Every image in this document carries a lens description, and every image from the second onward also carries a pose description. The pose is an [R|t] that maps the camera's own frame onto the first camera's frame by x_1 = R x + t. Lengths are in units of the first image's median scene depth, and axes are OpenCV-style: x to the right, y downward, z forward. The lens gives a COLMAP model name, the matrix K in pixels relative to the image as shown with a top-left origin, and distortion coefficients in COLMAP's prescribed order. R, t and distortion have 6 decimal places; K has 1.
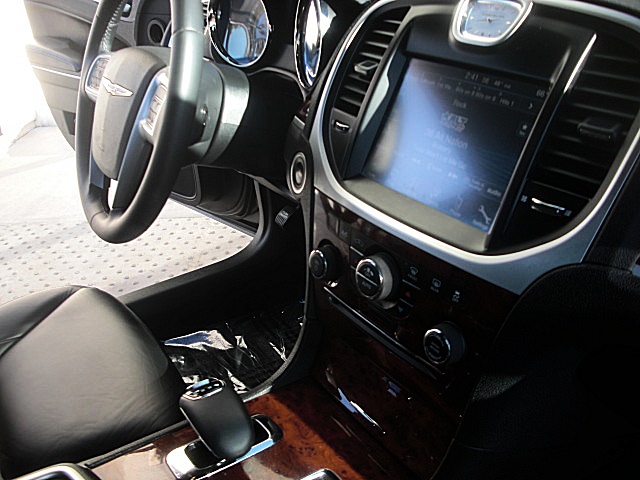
lens RADIAL K [[617.3, 0, 320.0], [0, 617.3, 240.0], [0, 0, 1]] dist [-0.214280, 0.191005]
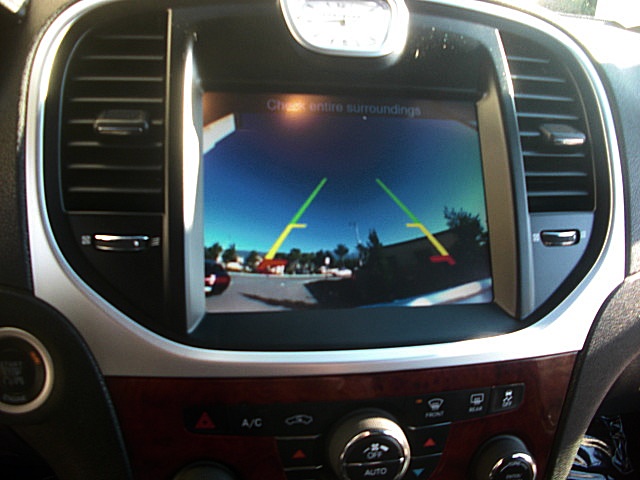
lens RADIAL K [[617.3, 0, 320.0], [0, 617.3, 240.0], [0, 0, 1]] dist [-0.214280, 0.191005]
pose [[0.212257, -0.294139, 0.931895, -0.392677], [0.230464, 0.941793, 0.244771, -0.282610], [-0.949649, 0.162815, 0.267690, 0.911341]]
